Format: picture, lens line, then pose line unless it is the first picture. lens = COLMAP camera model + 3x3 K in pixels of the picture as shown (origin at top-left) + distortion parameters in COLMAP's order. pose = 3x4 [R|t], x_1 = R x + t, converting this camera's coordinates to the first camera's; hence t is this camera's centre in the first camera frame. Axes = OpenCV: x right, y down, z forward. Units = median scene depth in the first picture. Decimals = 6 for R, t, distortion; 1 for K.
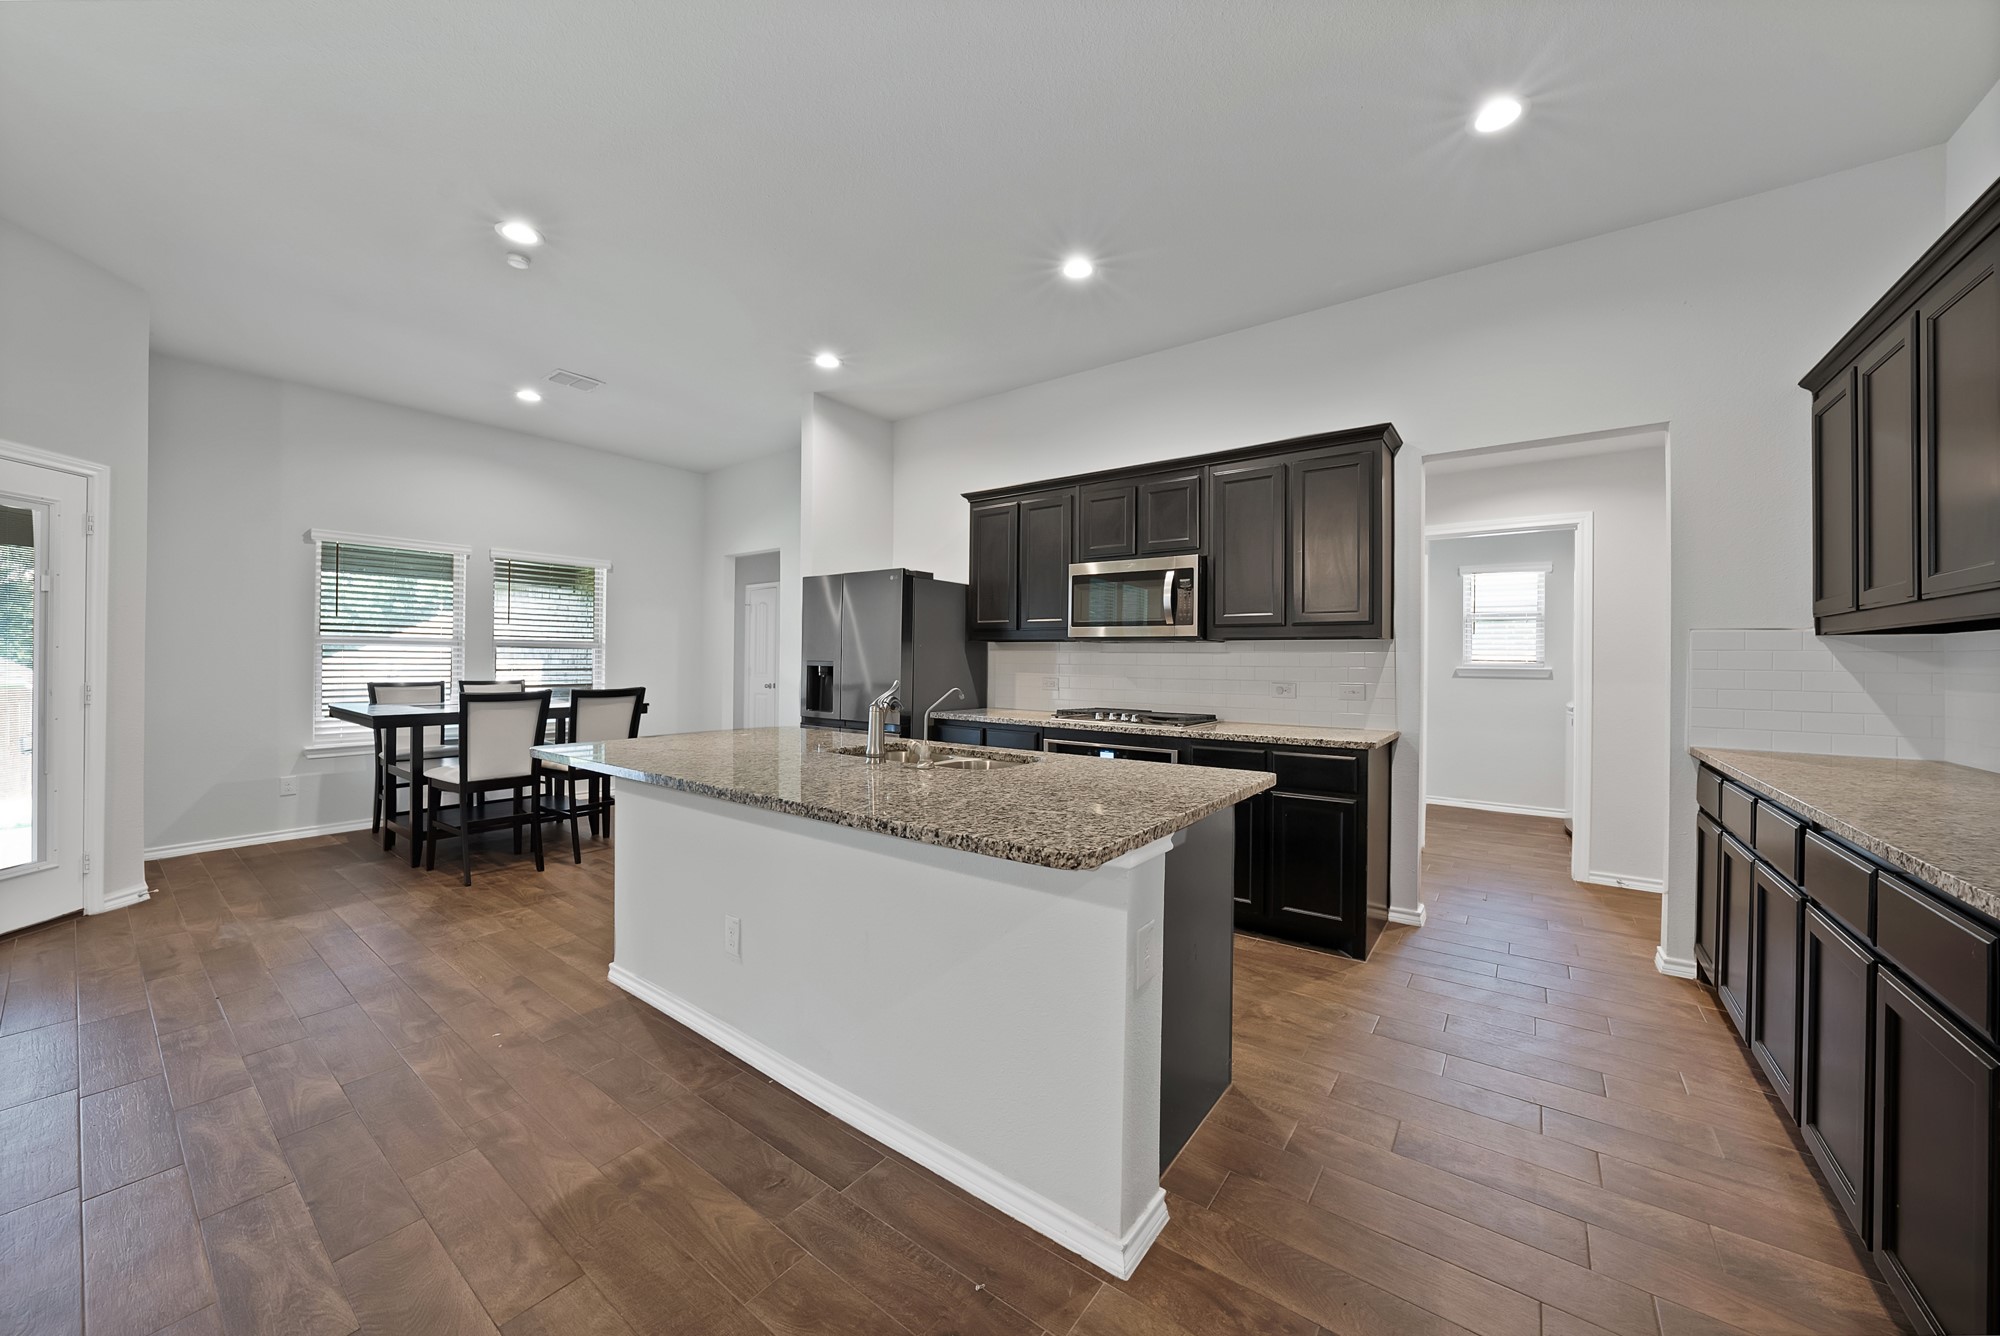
lens RADIAL K [[720.6, 0, 993.7], [0, 720.6, 657.3], [0, 0, 1]] dist [-0.025298, 0.005436]
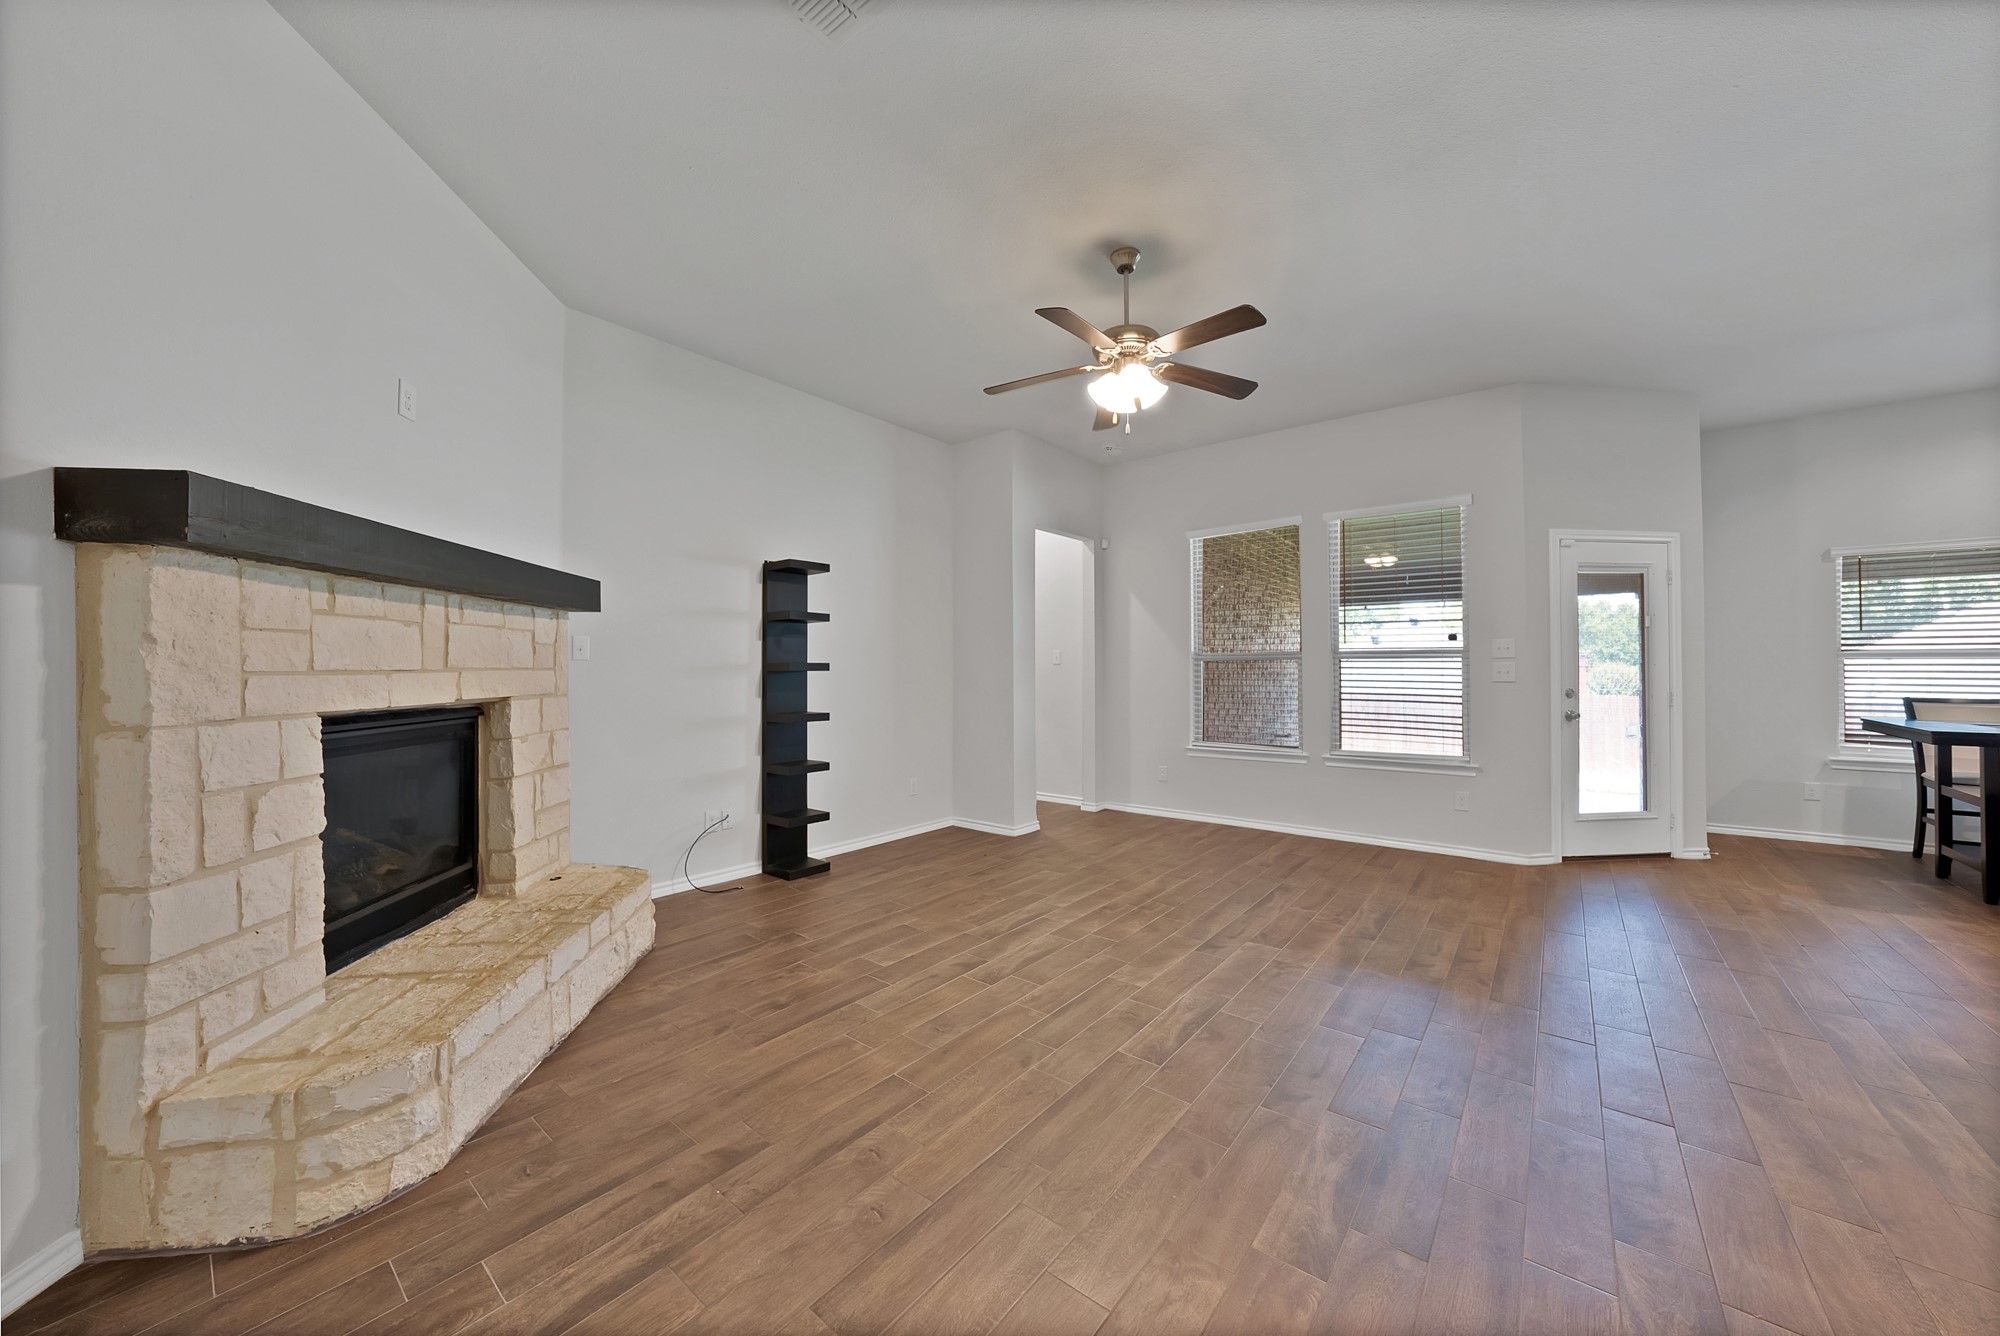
lens RADIAL K [[720.6, 0, 995.2], [0, 720.6, 661.3], [0, 0, 1]] dist [-0.025298, 0.005436]
pose [[-0.022489, -0.019629, -0.999554, 0.106285], [0.003340, 0.999800, -0.019709, 0.001771], [0.999742, -0.003781, -0.022419, -0.238007]]
